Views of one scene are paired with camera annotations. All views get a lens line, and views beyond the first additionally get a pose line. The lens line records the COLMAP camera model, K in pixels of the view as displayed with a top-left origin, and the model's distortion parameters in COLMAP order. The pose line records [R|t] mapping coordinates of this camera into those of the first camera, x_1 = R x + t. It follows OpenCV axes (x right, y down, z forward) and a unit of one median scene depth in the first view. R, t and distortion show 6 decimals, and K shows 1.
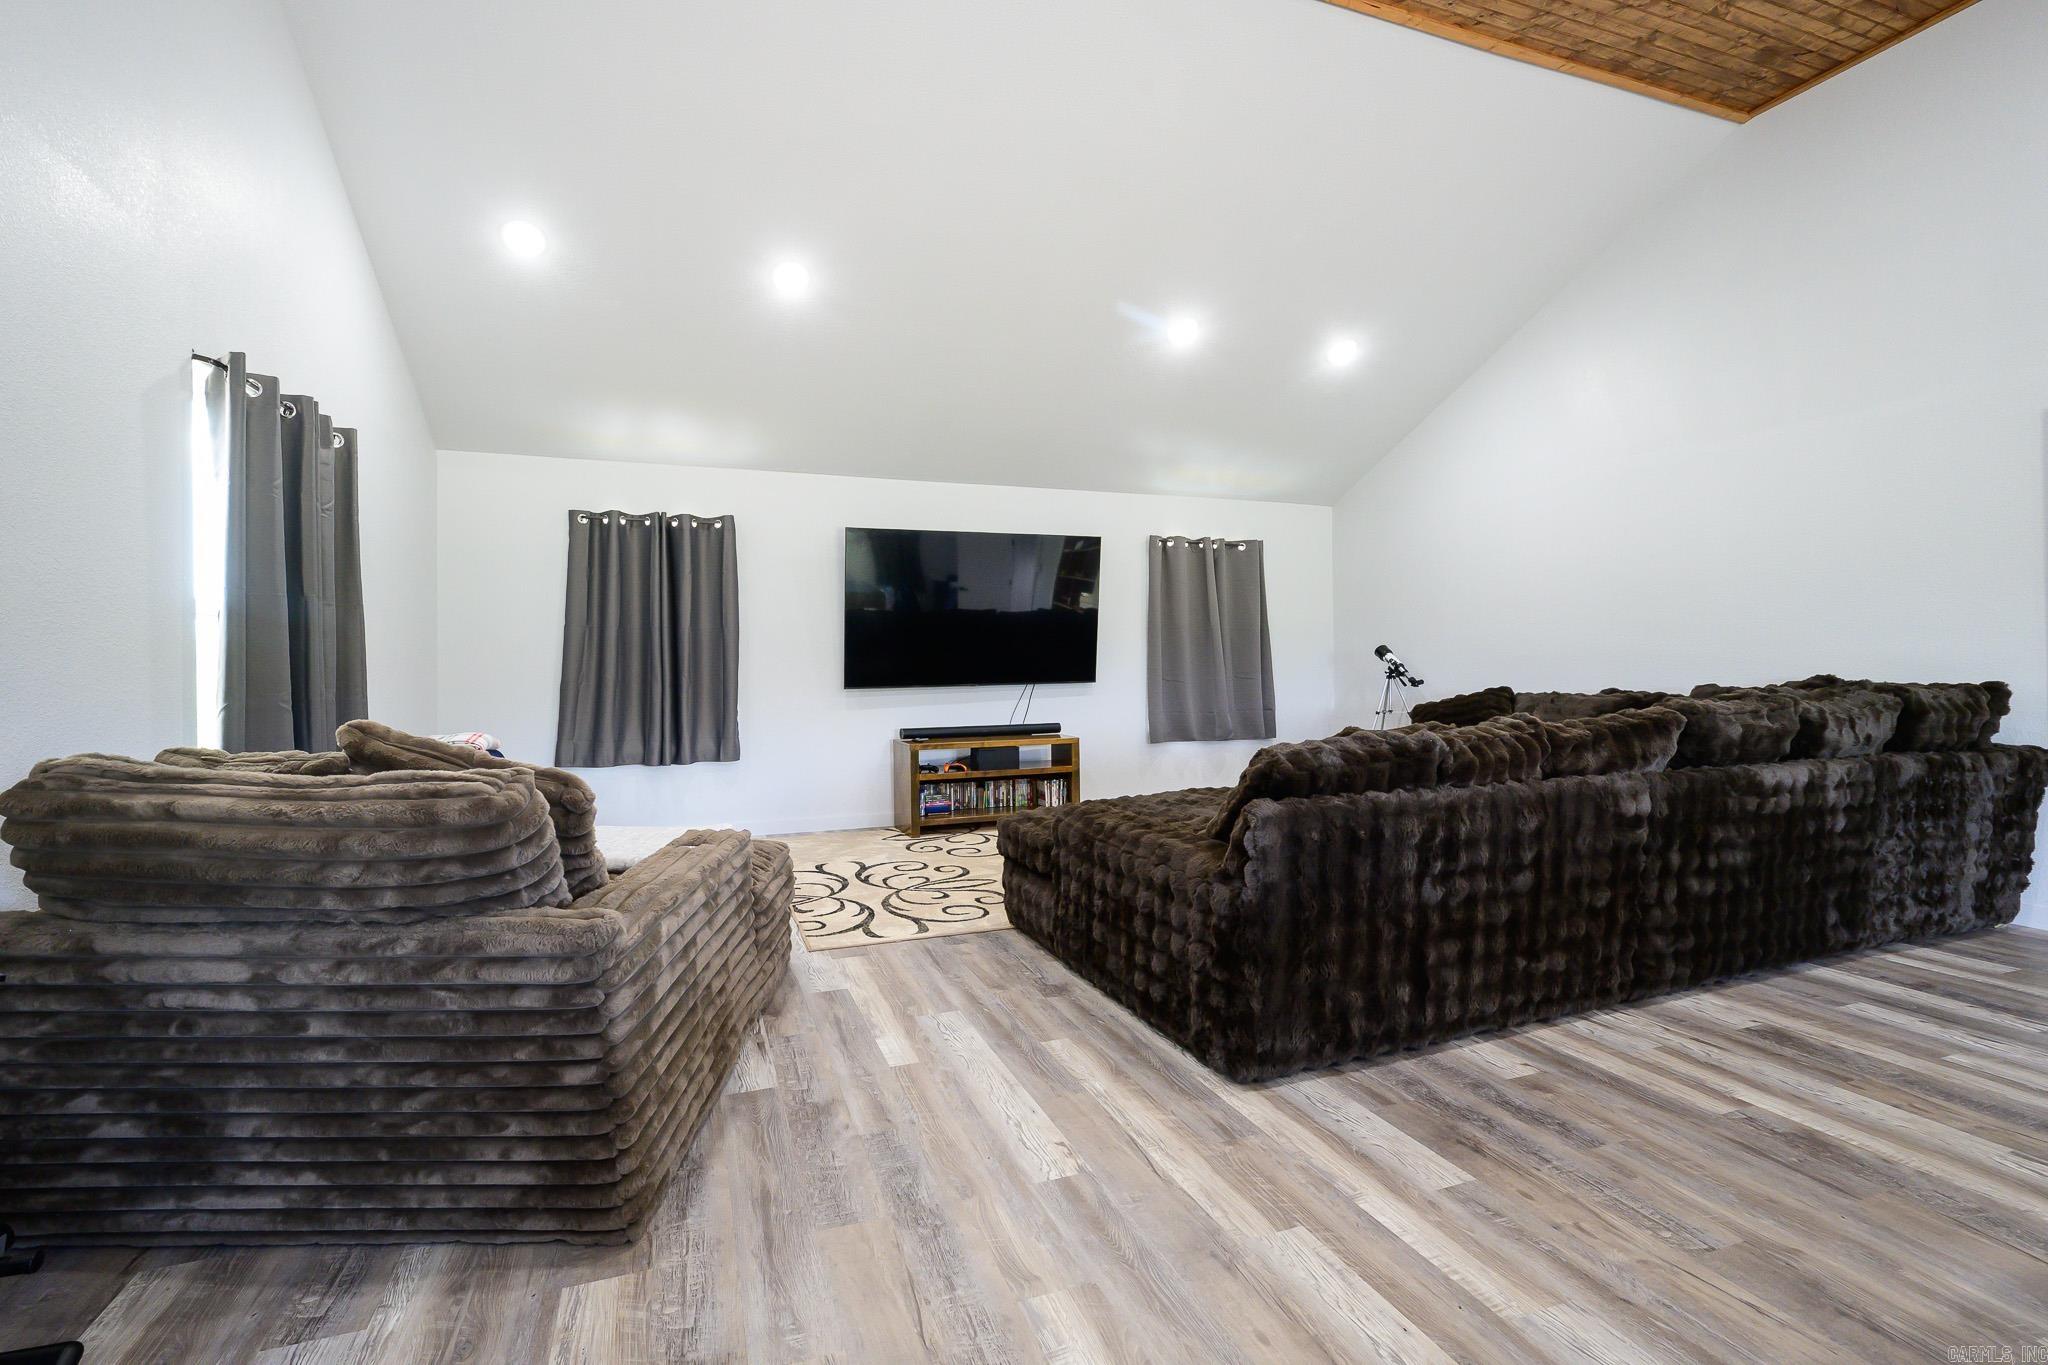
lens RADIAL K [[863.9, 0, 968.0], [0, 863.9, 653.9], [0, 0, 1]] dist [-0.000062, 0.000019]
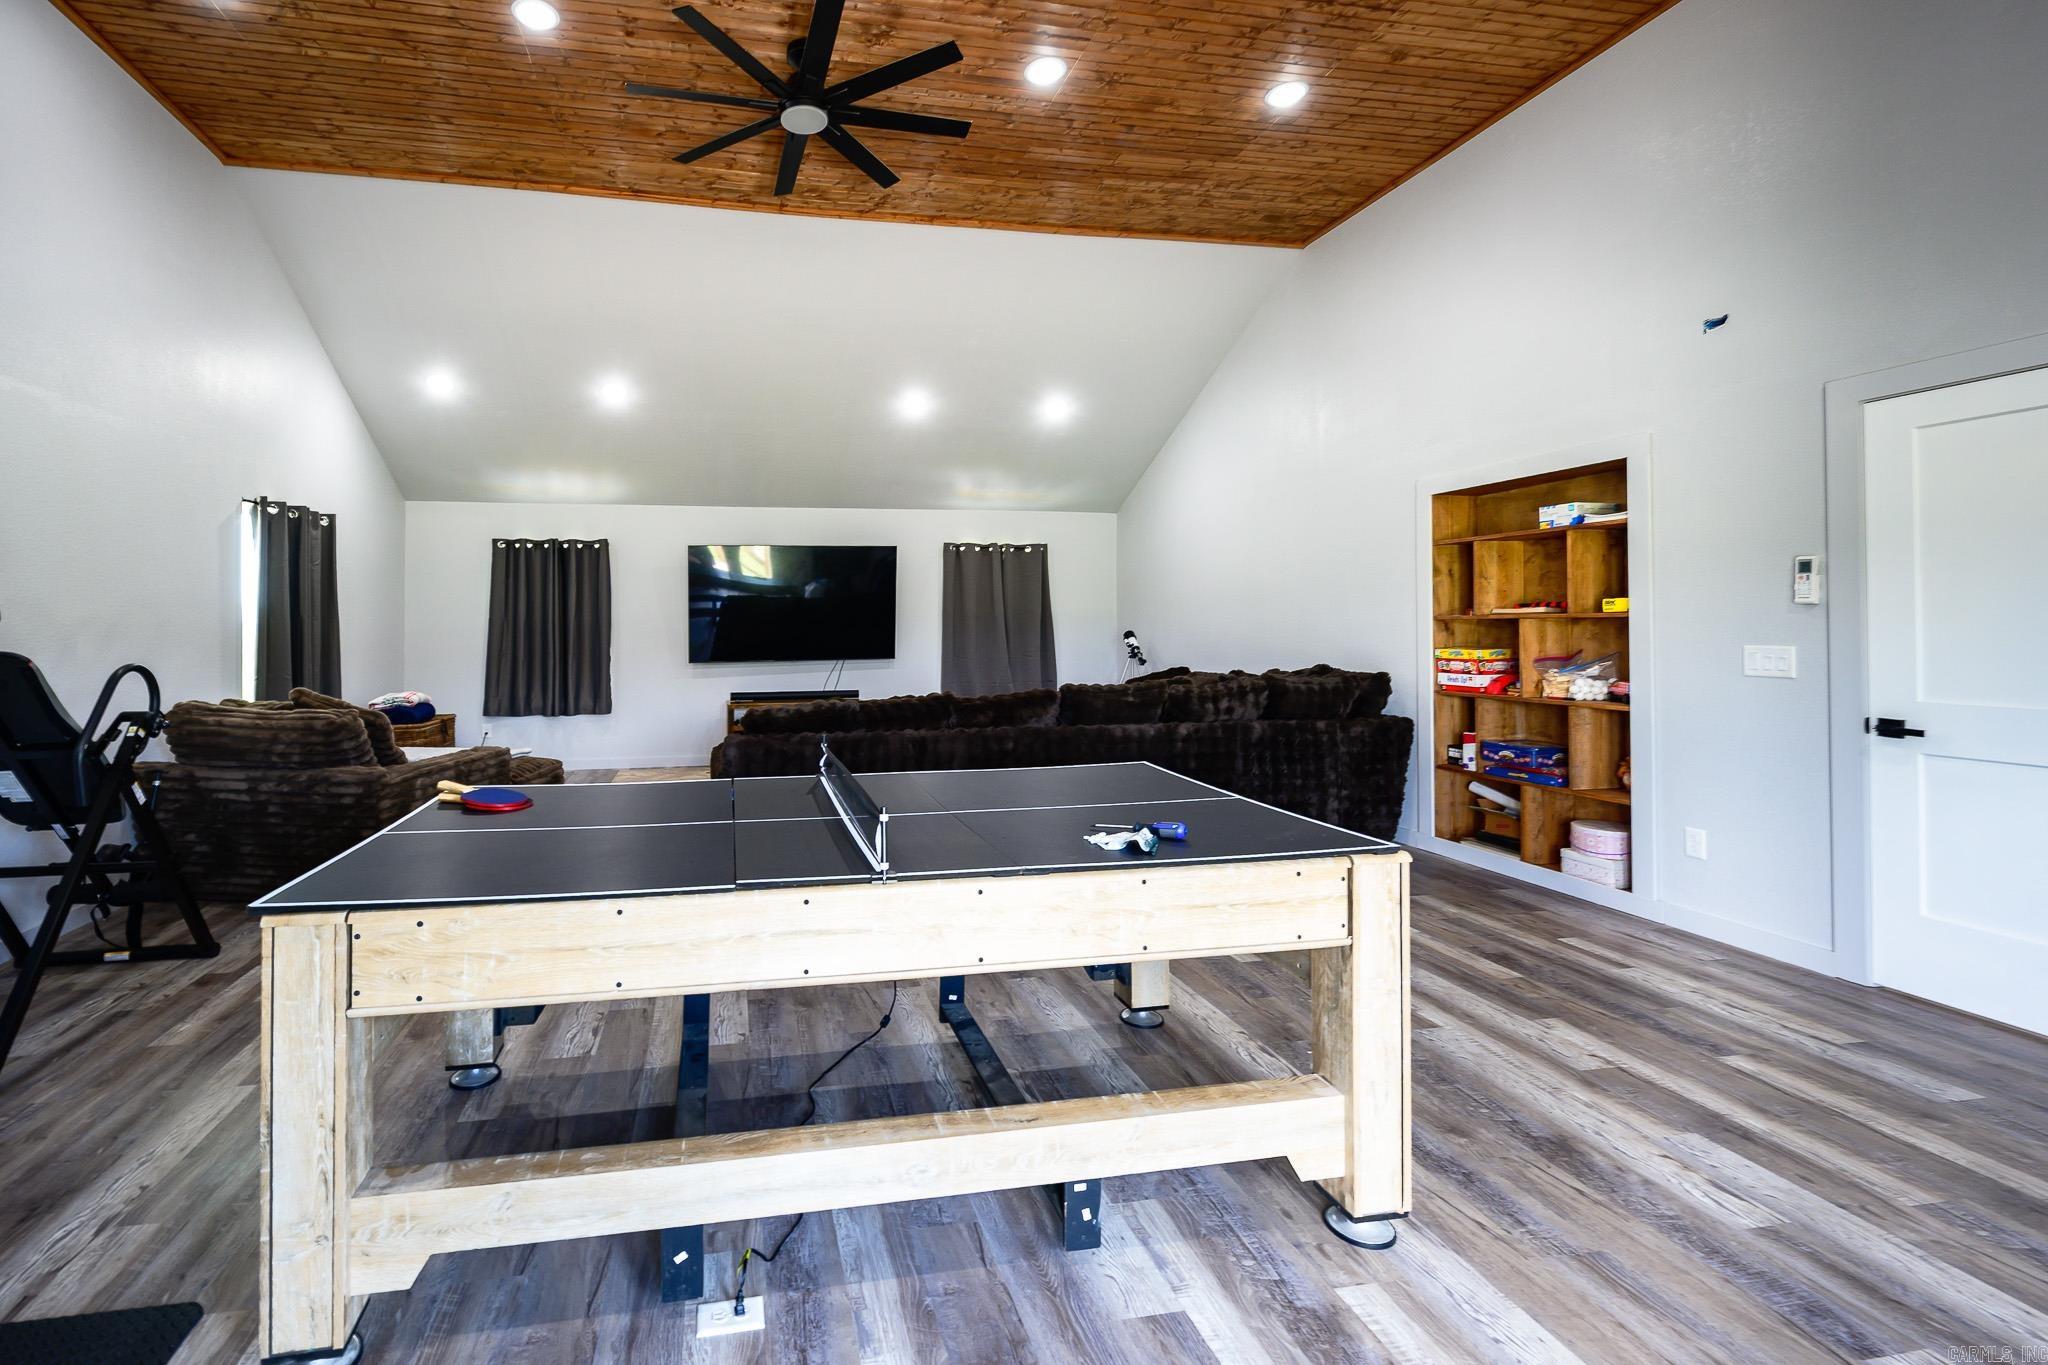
lens RADIAL K [[985.8, 0, 973.2], [0, 985.8, 597.2], [0, 0, 1]] dist [0.002022, 0.000026]
pose [[0.991786, 0.001915, -0.127894, 1.088998], [-0.002893, 0.999968, -0.007463, -0.115661], [0.127876, 0.007772, 0.991760, -1.062029]]
